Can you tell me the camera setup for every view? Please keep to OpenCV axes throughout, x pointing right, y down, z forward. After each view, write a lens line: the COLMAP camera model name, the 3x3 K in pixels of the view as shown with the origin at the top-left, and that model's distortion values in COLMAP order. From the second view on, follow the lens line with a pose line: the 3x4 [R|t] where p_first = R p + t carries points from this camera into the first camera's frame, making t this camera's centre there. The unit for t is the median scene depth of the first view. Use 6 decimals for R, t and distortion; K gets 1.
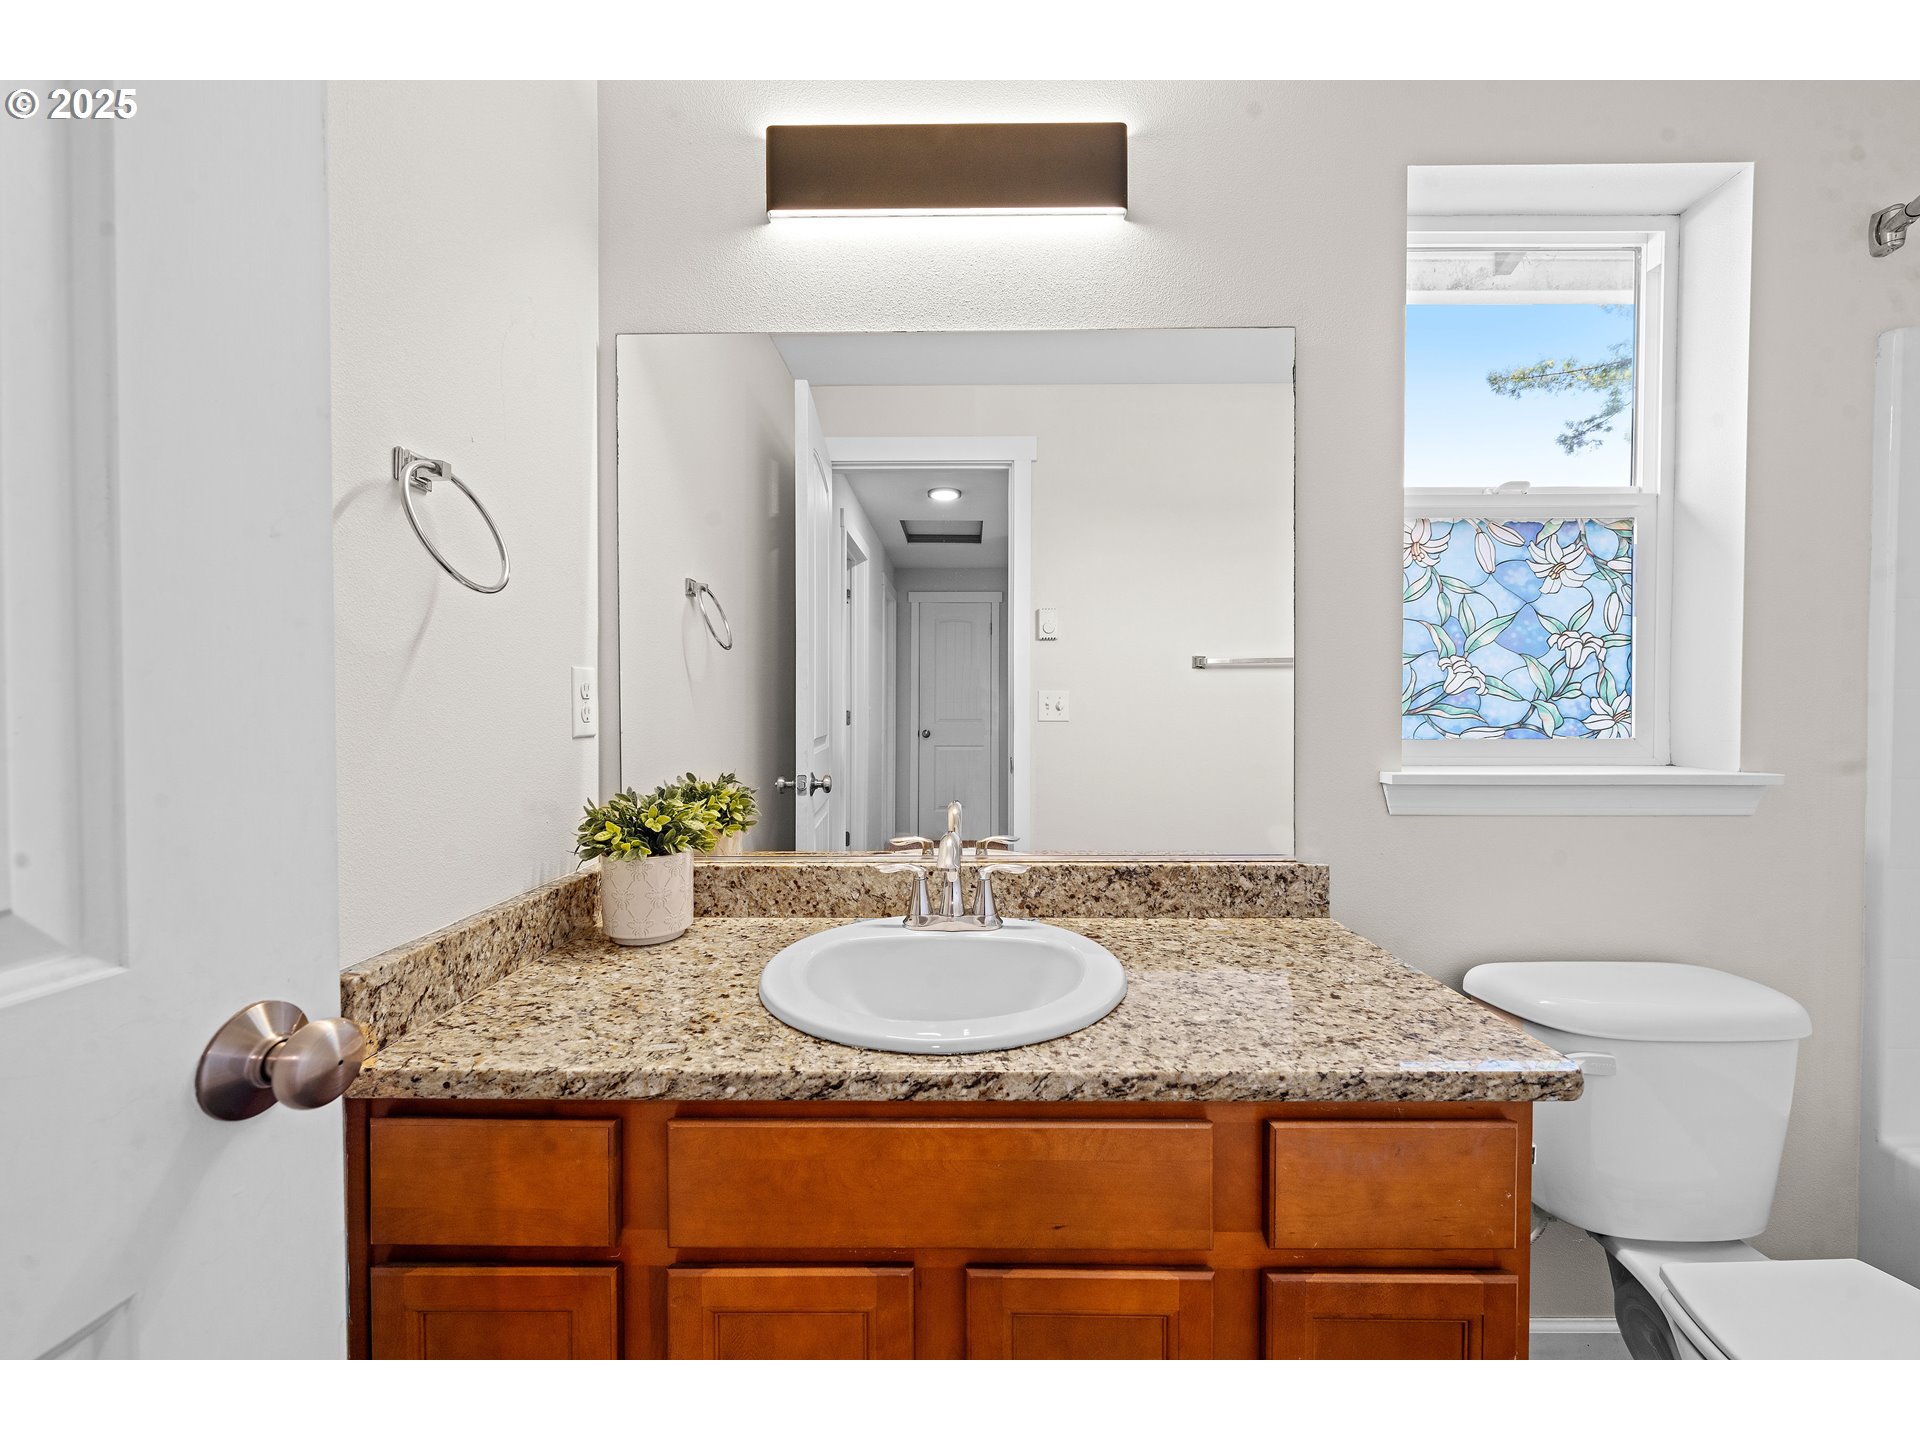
lens RADIAL K [[753.8, 0, 964.5], [0, 753.8, 718.0], [0, 0, 1]] dist [0.000137, -0.000270]
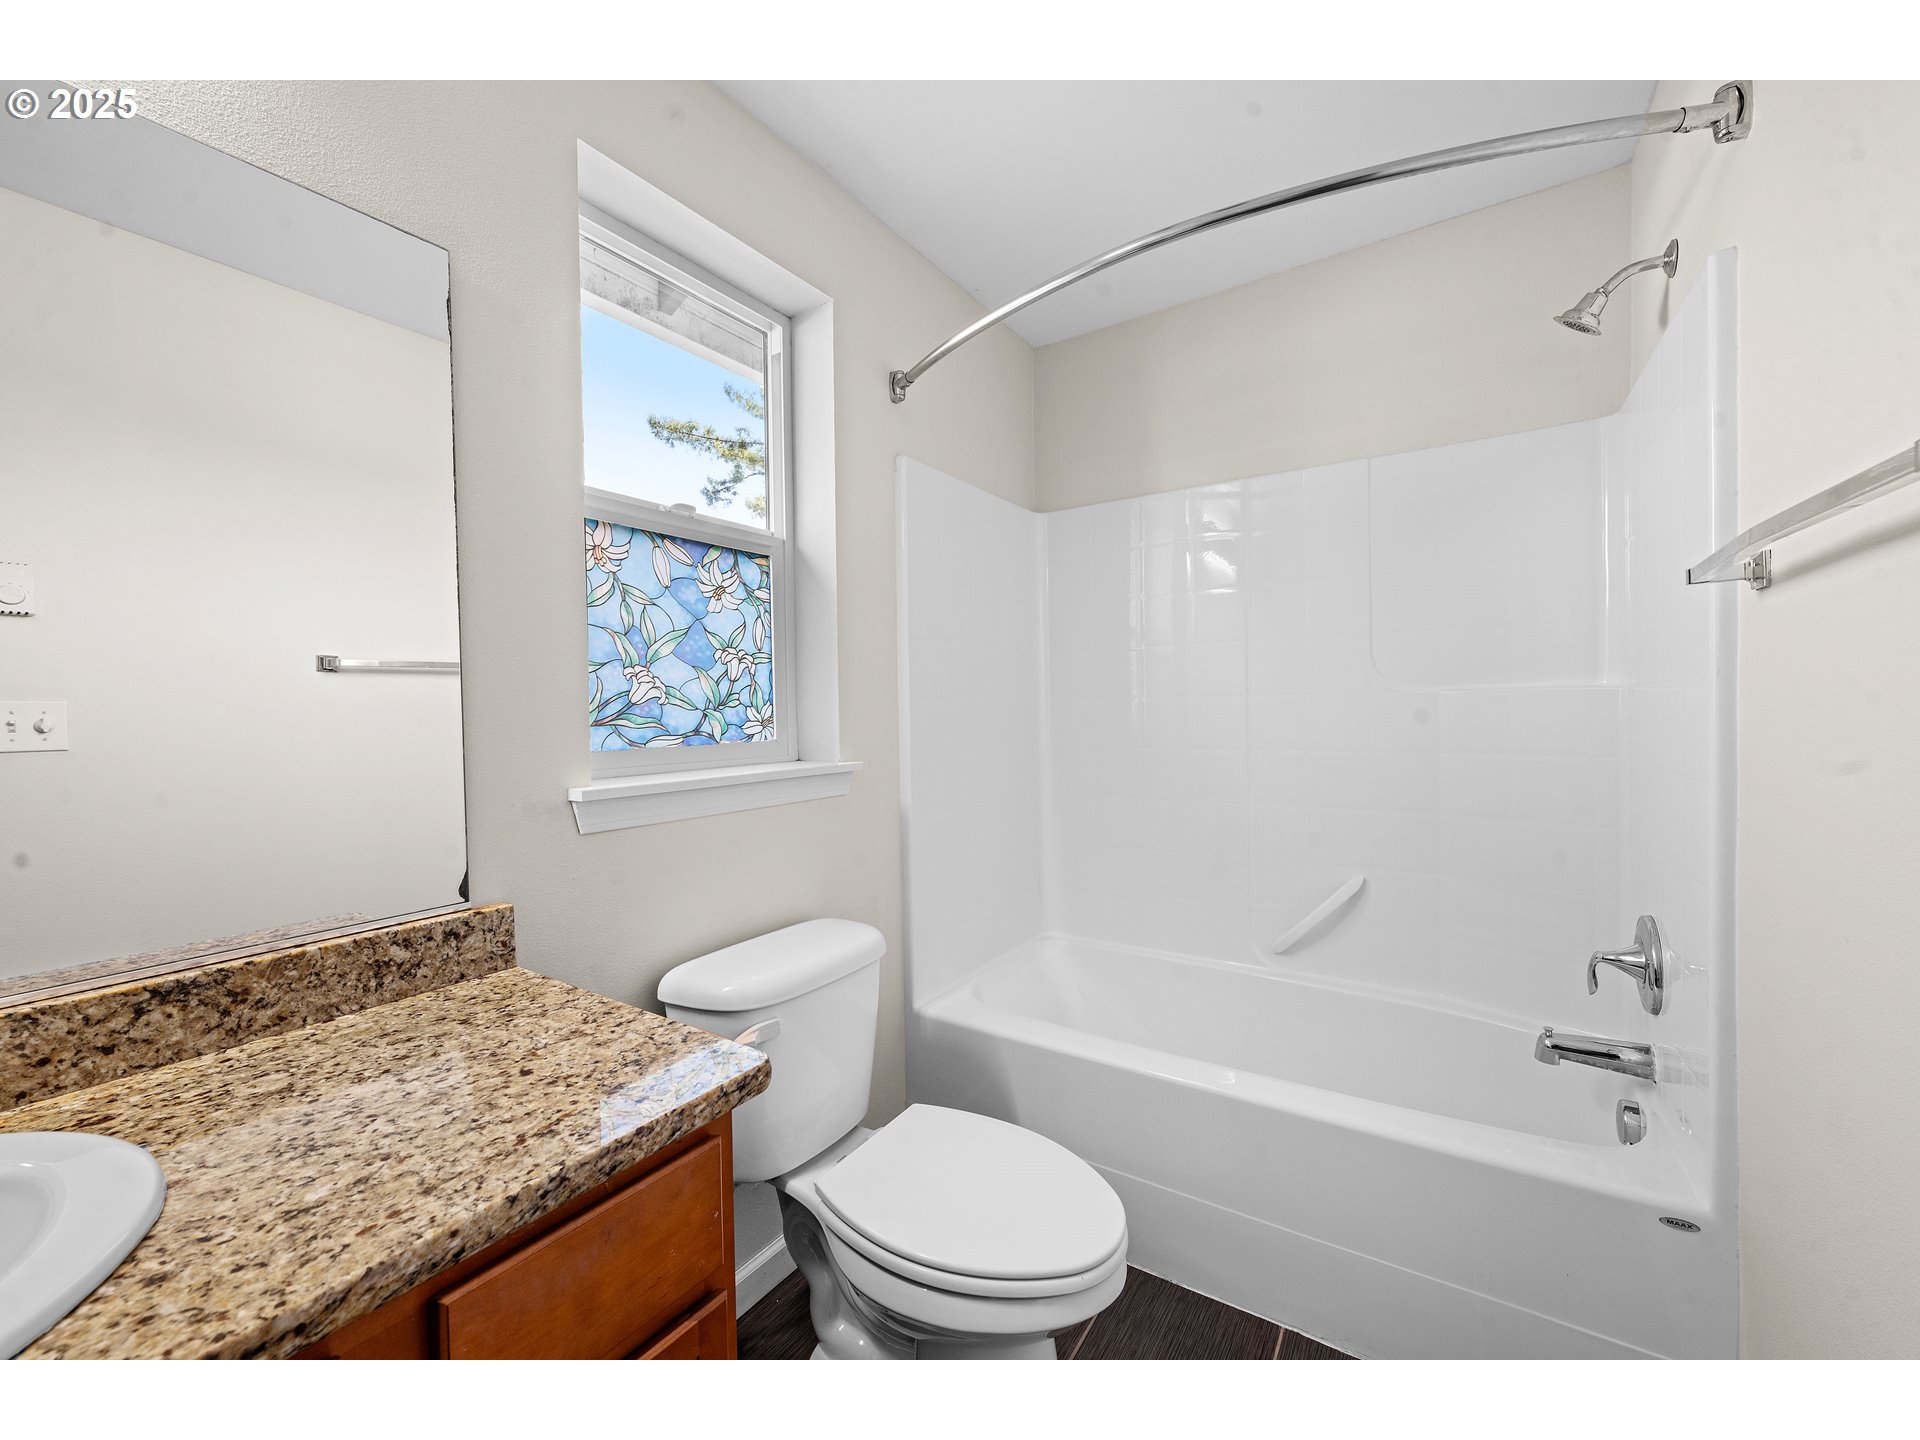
lens RADIAL K [[753.8, 0, 964.5], [0, 753.8, 718.0], [0, 0, 1]] dist [0.000137, -0.000270]
pose [[0.544905, -0.019616, 0.838268, 0.050960], [0.031118, 0.999511, 0.003161, -0.002945], [-0.837920, 0.024363, 0.545249, 0.102022]]
